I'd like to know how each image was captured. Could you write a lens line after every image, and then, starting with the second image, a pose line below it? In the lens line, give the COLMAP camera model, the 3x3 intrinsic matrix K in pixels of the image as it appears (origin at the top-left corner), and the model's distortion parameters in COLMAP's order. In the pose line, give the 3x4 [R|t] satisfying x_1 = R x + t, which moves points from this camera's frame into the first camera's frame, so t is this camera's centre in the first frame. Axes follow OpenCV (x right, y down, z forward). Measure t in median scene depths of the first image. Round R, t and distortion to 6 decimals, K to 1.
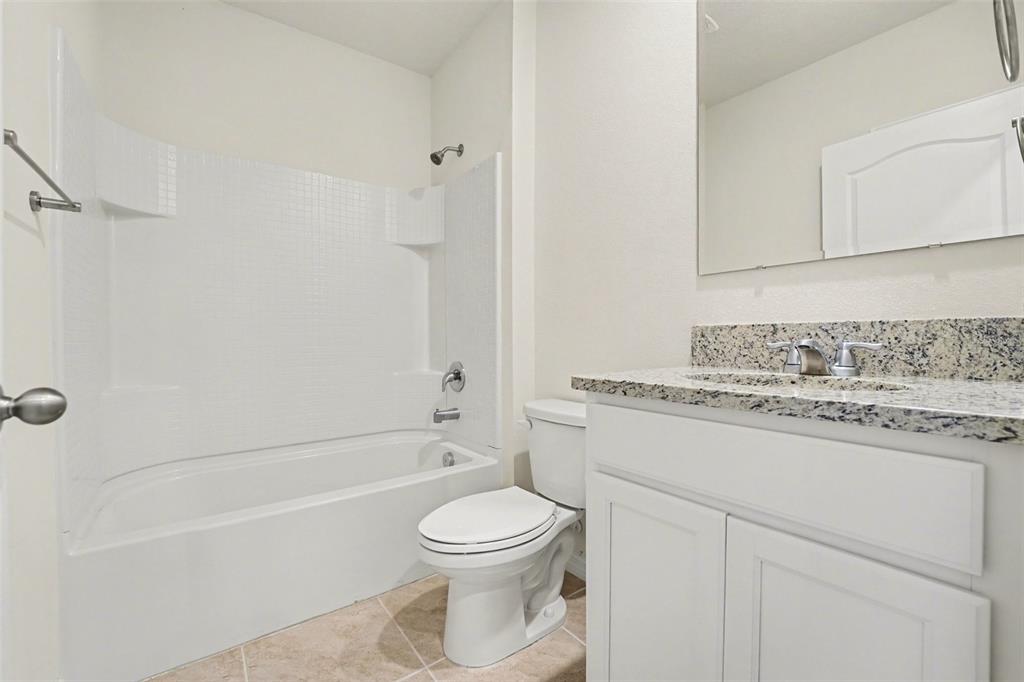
lens RADIAL K [[421.5, 0, 509.4], [0, 421.5, 337.8], [0, 0, 1]] dist [-0.023857, 0.002030]
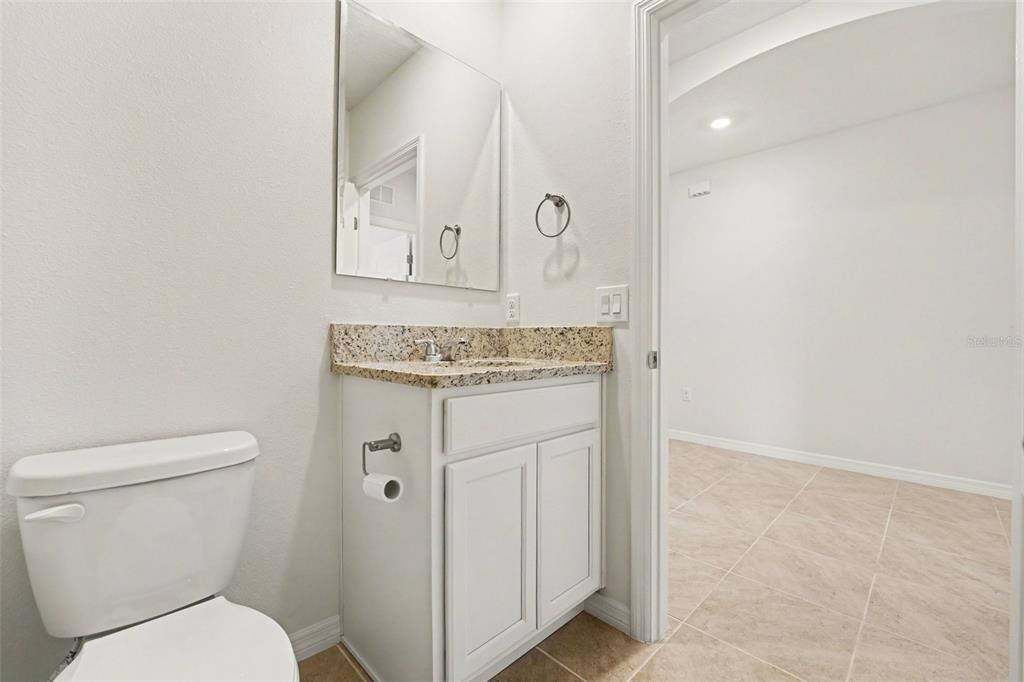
lens RADIAL K [[421.5, 0, 510.2], [0, 421.5, 343.2], [0, 0, 1]] dist [-0.023857, 0.002030]
pose [[-0.125586, -0.009715, 0.992035, -0.844232], [-0.009664, 0.999917, 0.008569, 0.008461], [-0.992036, -0.008511, -0.125670, 0.981504]]
